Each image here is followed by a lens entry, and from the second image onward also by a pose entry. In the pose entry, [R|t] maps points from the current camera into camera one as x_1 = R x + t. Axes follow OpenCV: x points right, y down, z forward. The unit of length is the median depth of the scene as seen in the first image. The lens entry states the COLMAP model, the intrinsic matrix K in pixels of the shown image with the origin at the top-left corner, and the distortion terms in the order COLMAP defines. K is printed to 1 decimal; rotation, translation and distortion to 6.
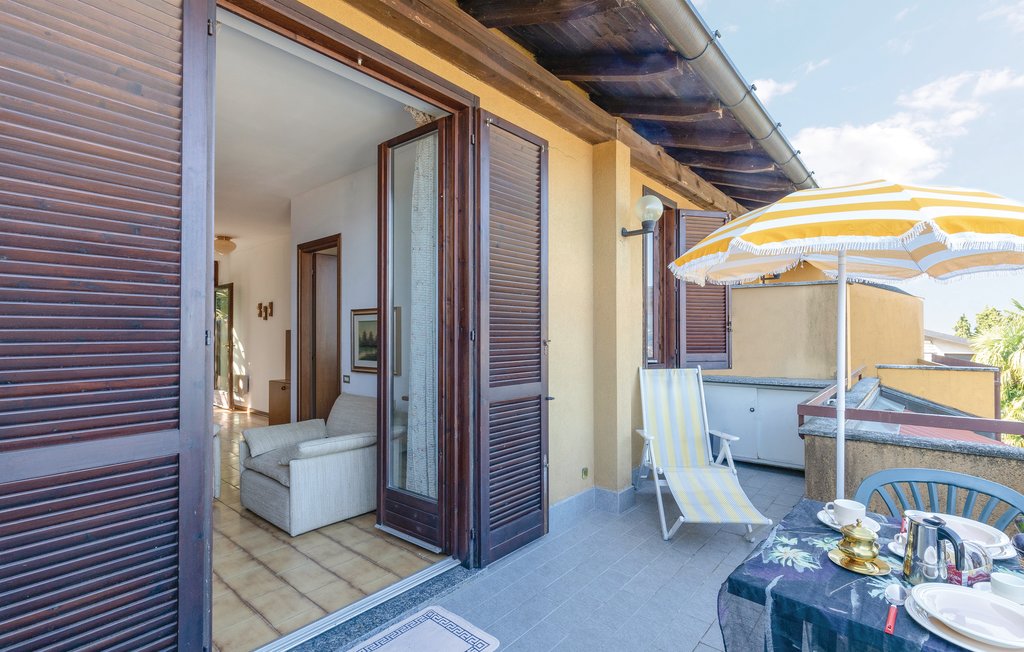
lens RADIAL K [[489.8, 0, 532.7], [0, 489.8, 316.7], [0, 0, 1]] dist [0.001501, 0.000356]
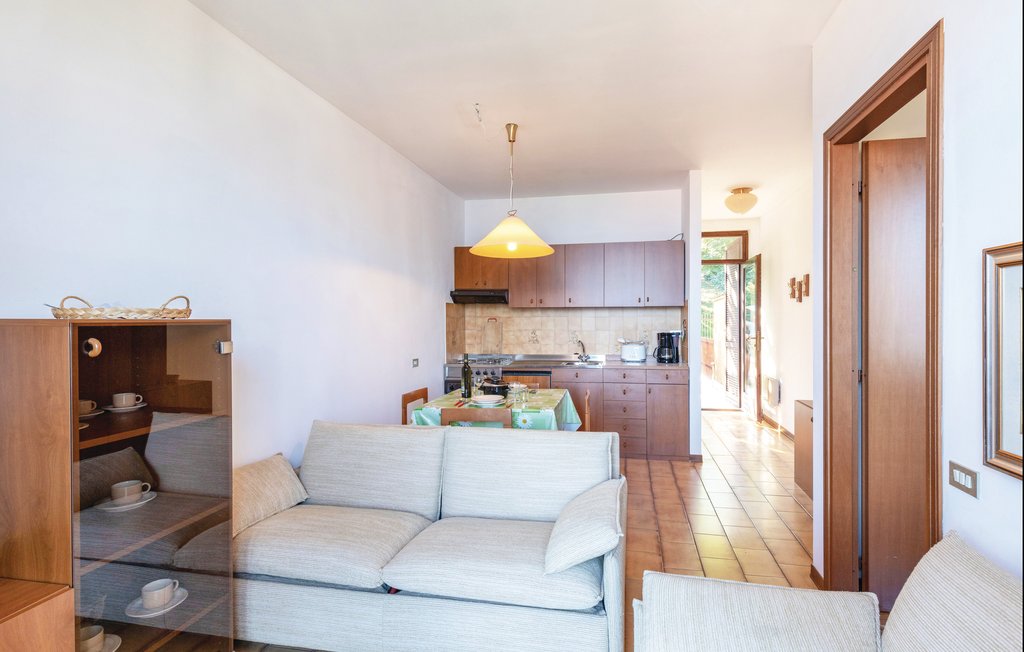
lens RADIAL K [[489.8, 0, 532.7], [0, 489.8, 316.7], [0, 0, 1]] dist [0.001501, 0.000356]
pose [[0.493247, 0.009028, -0.869842, -0.207014], [0.015615, 0.999693, 0.019230, 0.012354], [0.869749, -0.023068, 0.492955, 0.517511]]
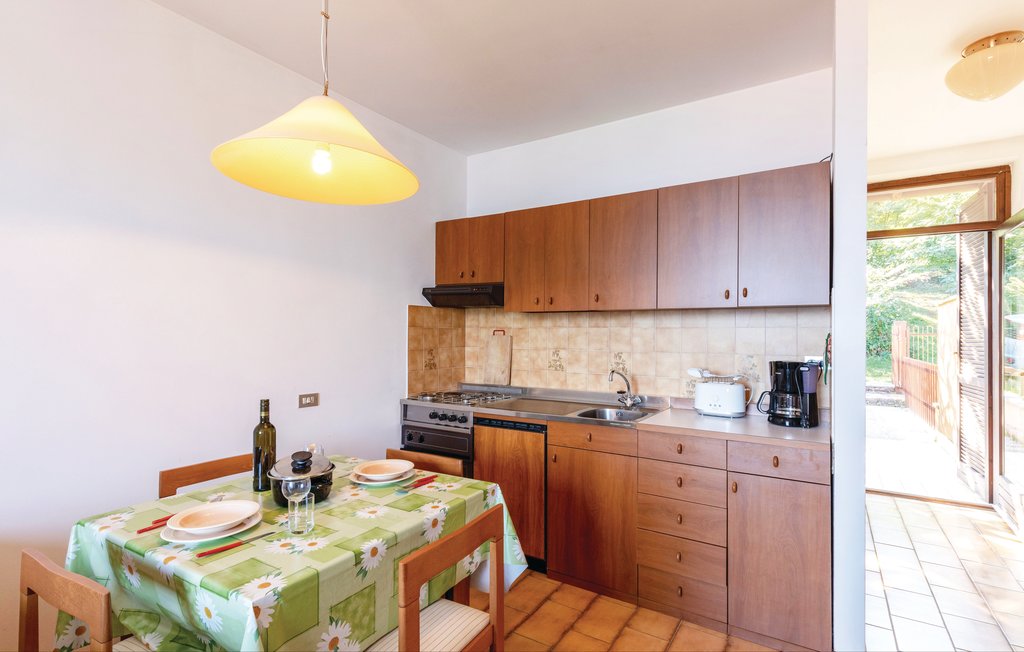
lens RADIAL K [[488.0, 0, 512.0], [0, 488.0, 326.0], [0, 0, 1]] dist [-0.002693, -0.000073]
pose [[0.133838, 0.004349, -0.990994, -0.504314], [0.016504, 0.999842, 0.006617, 0.026206], [0.990866, -0.017241, 0.133745, 0.912568]]
